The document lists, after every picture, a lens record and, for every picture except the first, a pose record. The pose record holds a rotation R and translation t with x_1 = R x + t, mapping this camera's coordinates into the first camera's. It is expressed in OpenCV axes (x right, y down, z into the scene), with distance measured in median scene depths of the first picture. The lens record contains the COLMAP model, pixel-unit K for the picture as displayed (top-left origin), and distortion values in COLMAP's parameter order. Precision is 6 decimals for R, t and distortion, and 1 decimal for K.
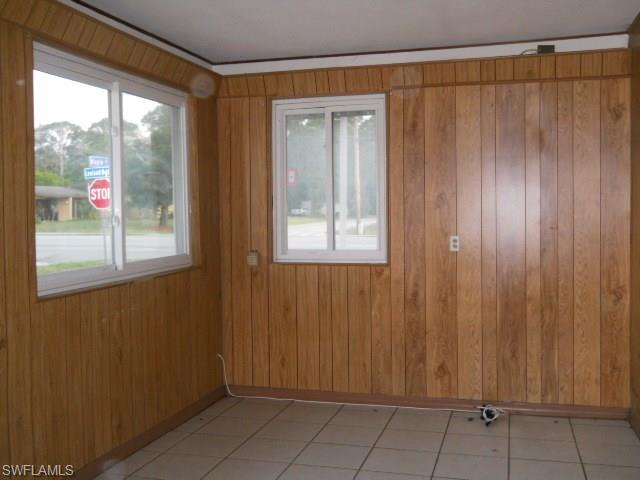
lens RADIAL K [[701.9, 0, 320.0], [0, 701.9, 240.0], [0, 0, 1]] dist [-0.011711, -0.004904]
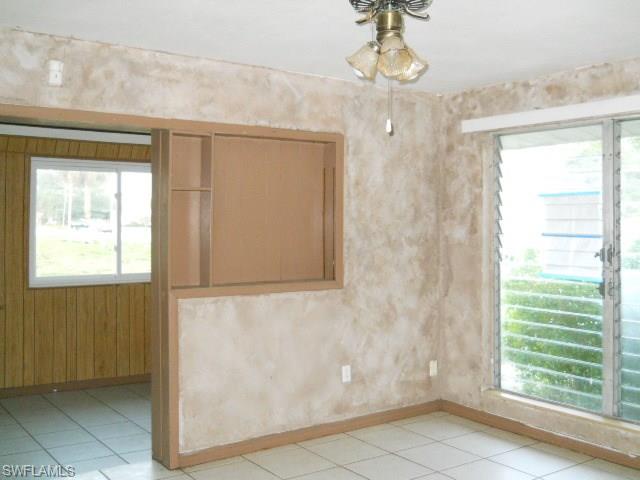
lens RADIAL K [[701.9, 0, 320.0], [0, 701.9, 240.0], [0, 0, 1]] dist [-0.011711, -0.004904]
pose [[0.766797, 0.036481, -0.640852, 1.034619], [-0.041168, 0.999123, 0.007616, -0.069434], [0.640568, 0.020543, 0.767626, 0.012234]]
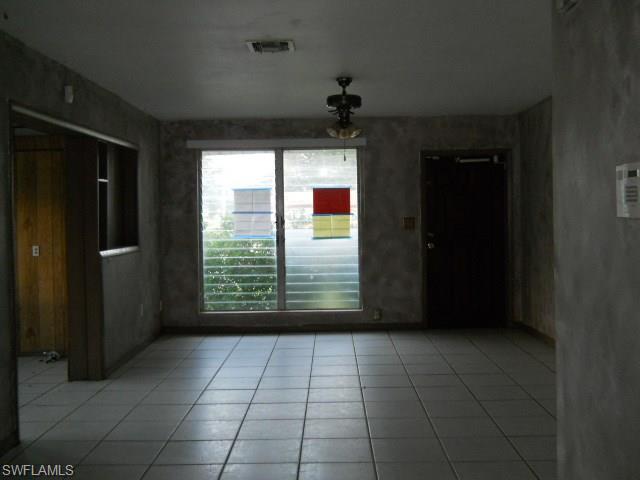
lens RADIAL K [[701.9, 0, 320.0], [0, 701.9, 240.0], [0, 0, 1]] dist [-0.011711, -0.004904]
pose [[0.970504, -0.006067, 0.241009, 0.437737], [0.007198, 0.999967, -0.003814, -0.009621], [-0.240978, 0.005436, 0.970515, -0.689404]]
